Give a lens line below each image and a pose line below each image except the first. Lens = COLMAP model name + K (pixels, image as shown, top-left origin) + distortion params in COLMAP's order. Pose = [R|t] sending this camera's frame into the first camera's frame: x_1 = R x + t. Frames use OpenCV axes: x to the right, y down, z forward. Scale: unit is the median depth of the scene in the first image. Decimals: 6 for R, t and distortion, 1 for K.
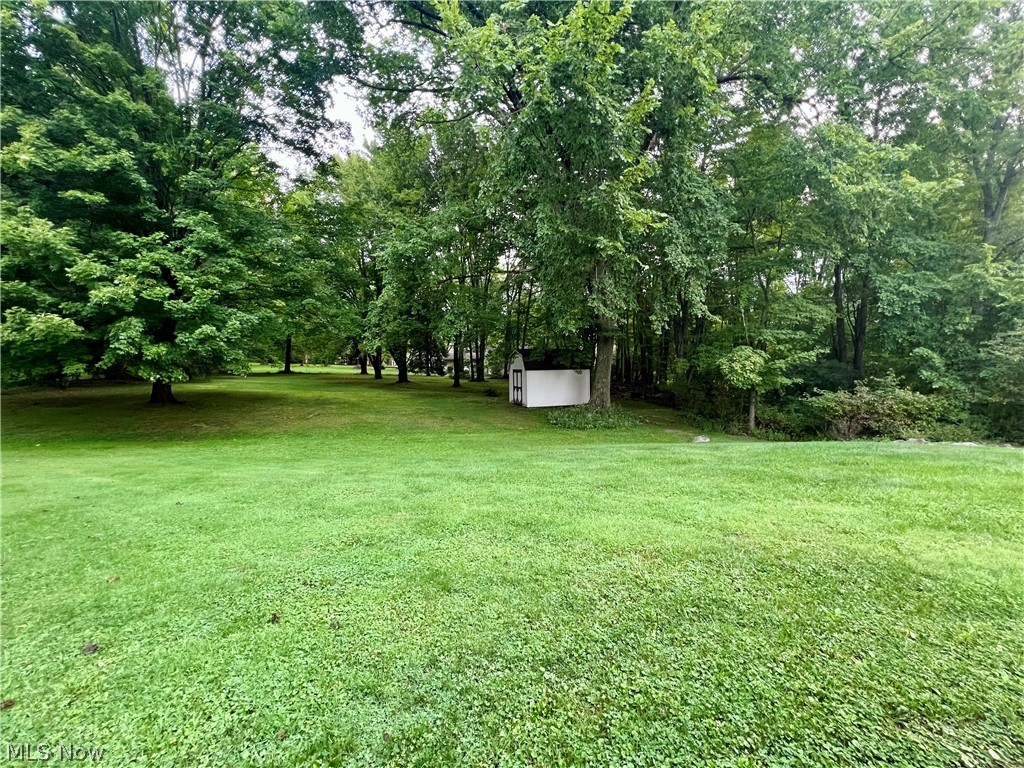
lens RADIAL K [[413.8, 0, 512.0], [0, 413.8, 384.0], [0, 0, 1]] dist [0.000323, 0.000167]
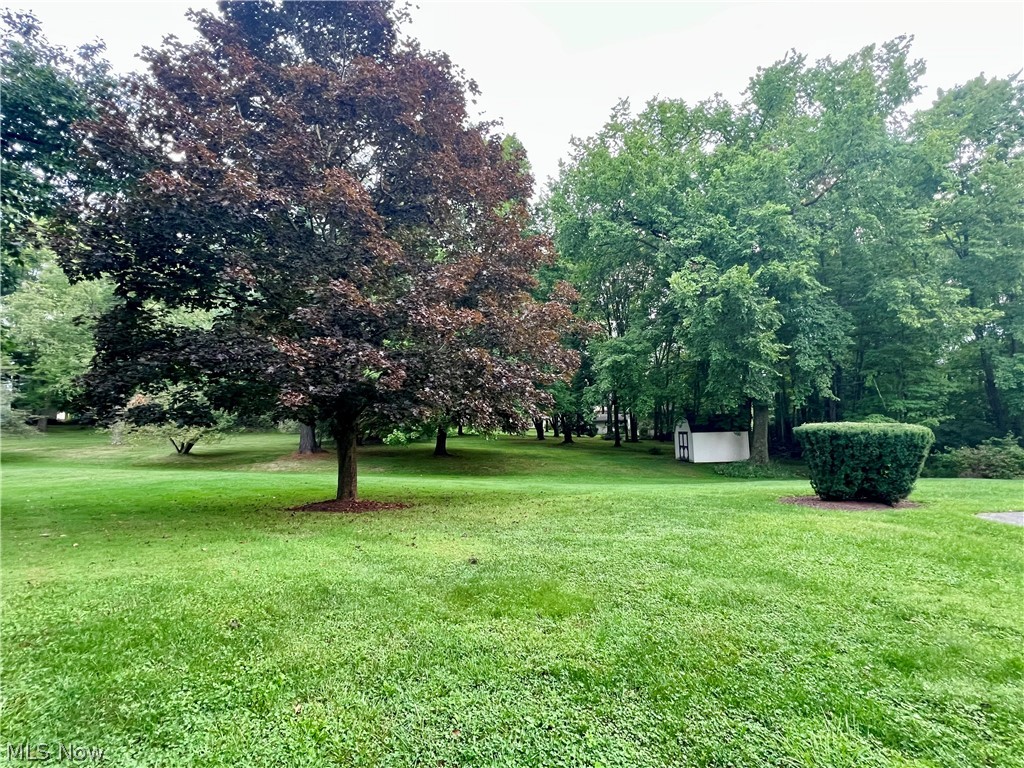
lens RADIAL K [[458.8, 0, 512.0], [0, 458.8, 384.0], [0, 0, 1]] dist [-0.000420, -0.000177]
pose [[0.959672, -0.033322, -0.279140, -0.138909], [-0.004585, 0.990963, -0.134056, 0.014261], [0.281085, 0.129929, 0.950847, -0.708015]]
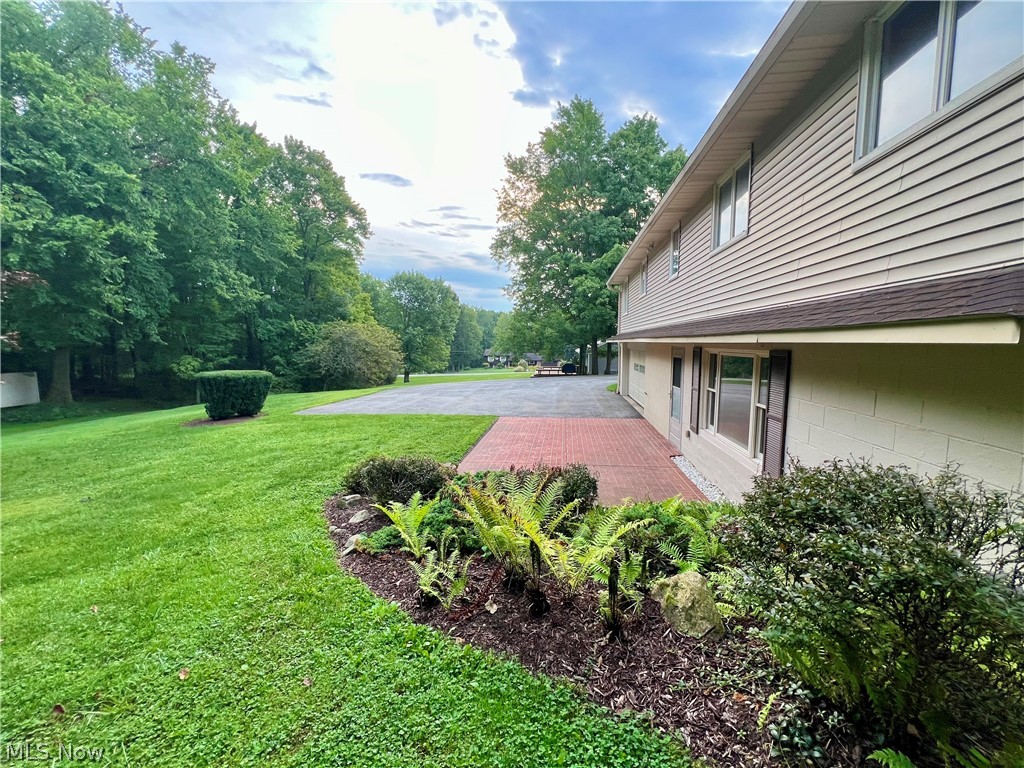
lens RADIAL K [[413.8, 0, 512.0], [0, 413.8, 384.0], [0, 0, 1]] dist [0.000323, 0.000167]
pose [[0.415949, -0.082388, 0.905648, -0.437073], [0.050712, 0.996439, 0.067357, -0.018951], [-0.907973, 0.017910, 0.418646, -0.925219]]
